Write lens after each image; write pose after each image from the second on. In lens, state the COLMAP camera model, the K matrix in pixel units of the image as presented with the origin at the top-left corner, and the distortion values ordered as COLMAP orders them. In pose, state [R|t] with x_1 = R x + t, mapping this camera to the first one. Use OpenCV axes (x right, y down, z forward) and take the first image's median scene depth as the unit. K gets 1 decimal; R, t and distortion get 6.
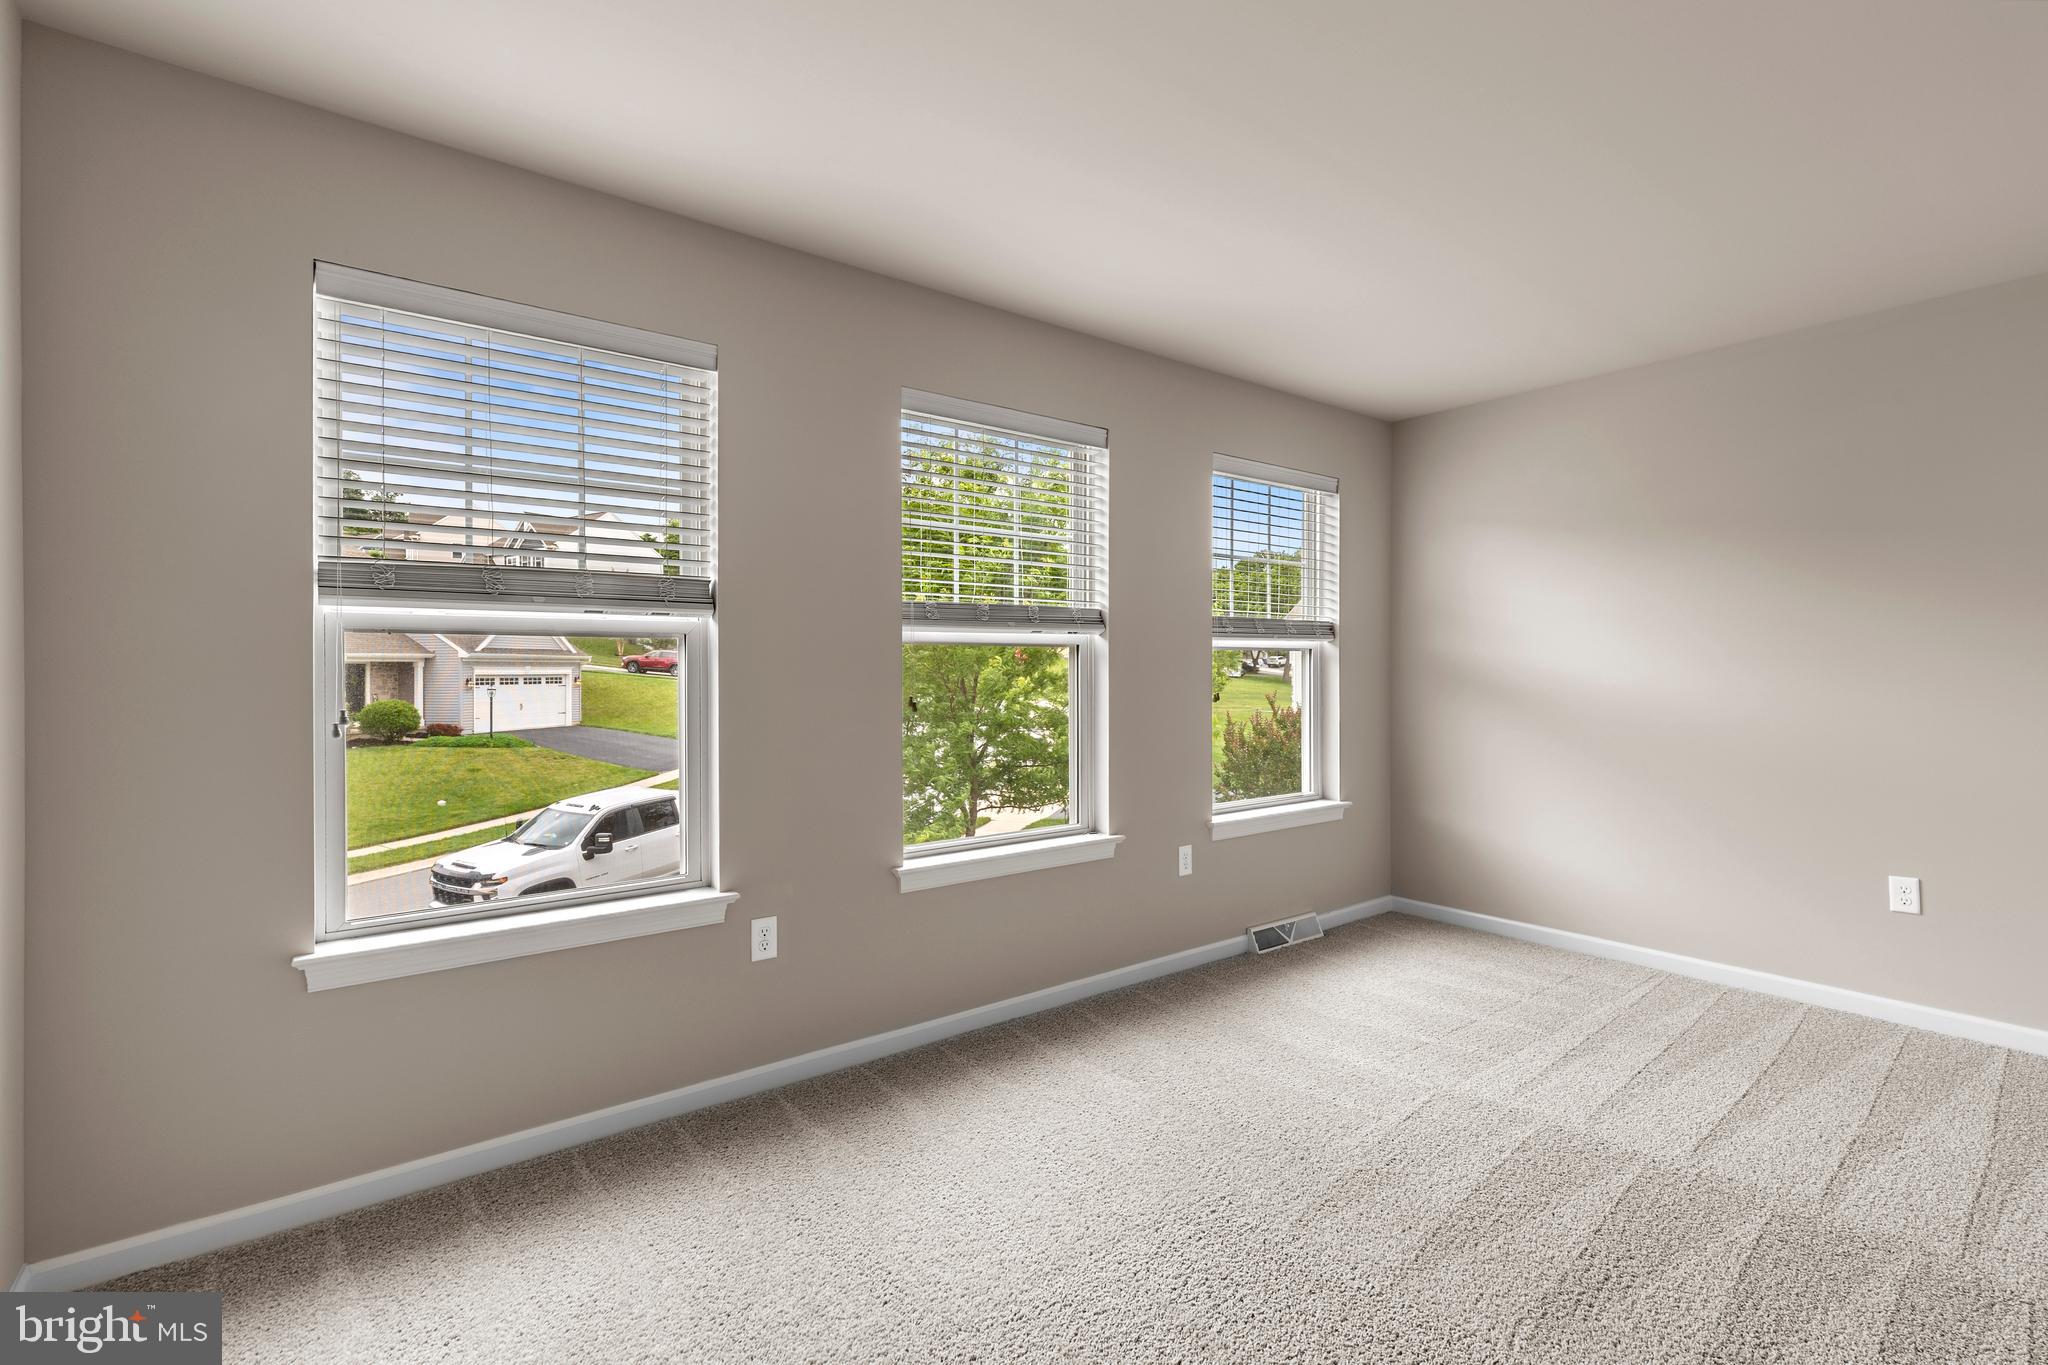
lens RADIAL K [[927.7, 0, 1024.0], [0, 927.7, 682.5], [0, 0, 1]] dist [-0.000893, -0.000532]
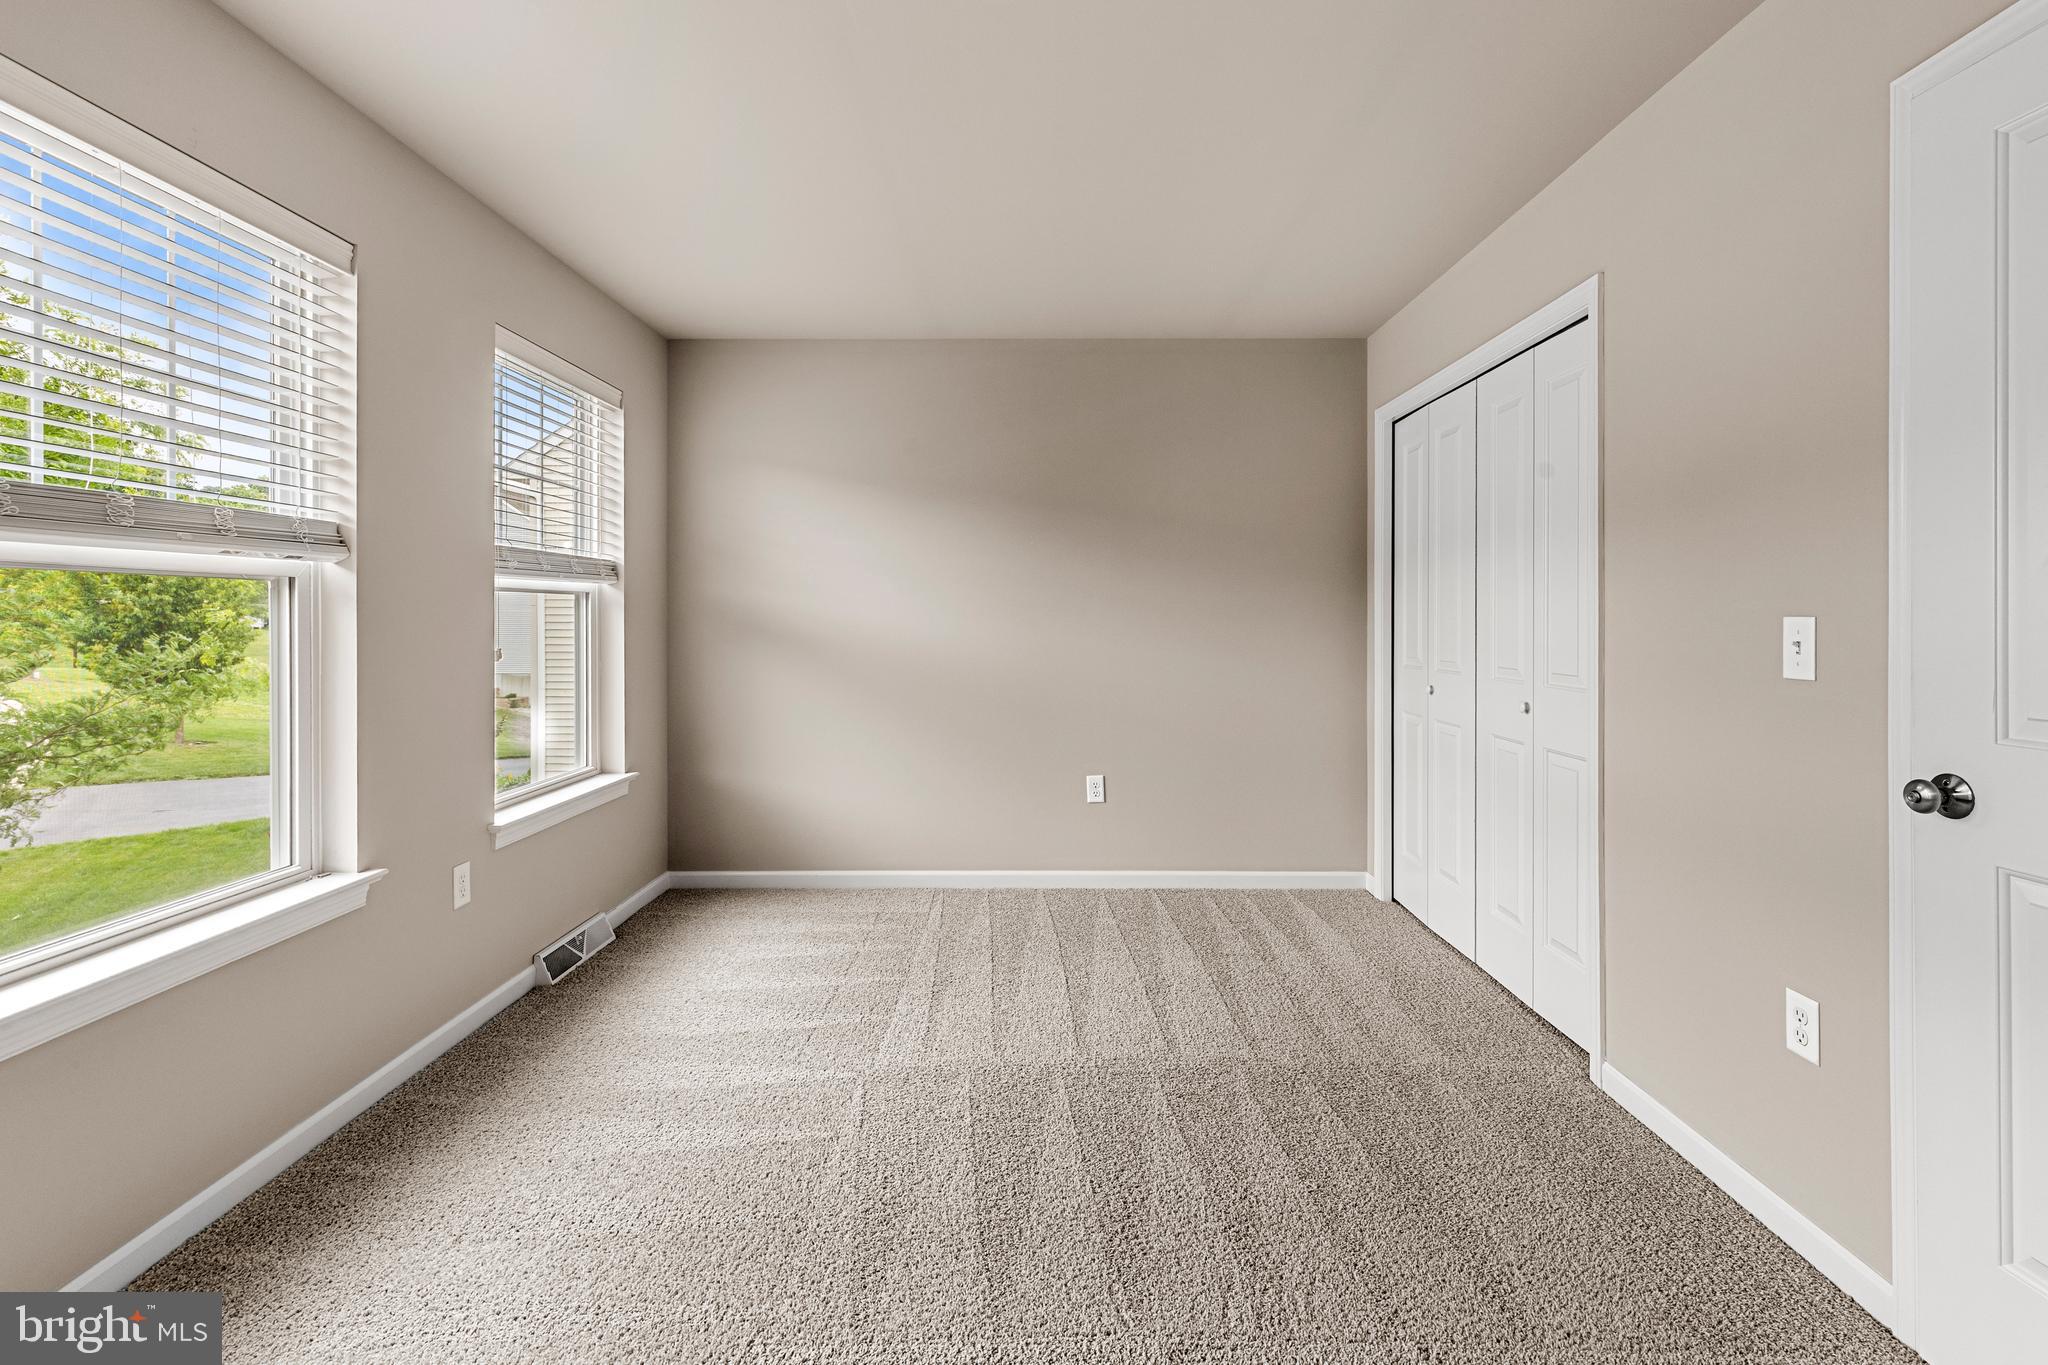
lens RADIAL K [[945.0, 0, 1033.8], [0, 945.0, 624.0], [0, 0, 1]] dist [0.002848, 0.000156]
pose [[0.610683, -0.005421, 0.791856, -0.144400], [0.011356, 0.999934, -0.001912, -0.002553], [-0.791794, 0.010160, 0.610704, 0.225993]]
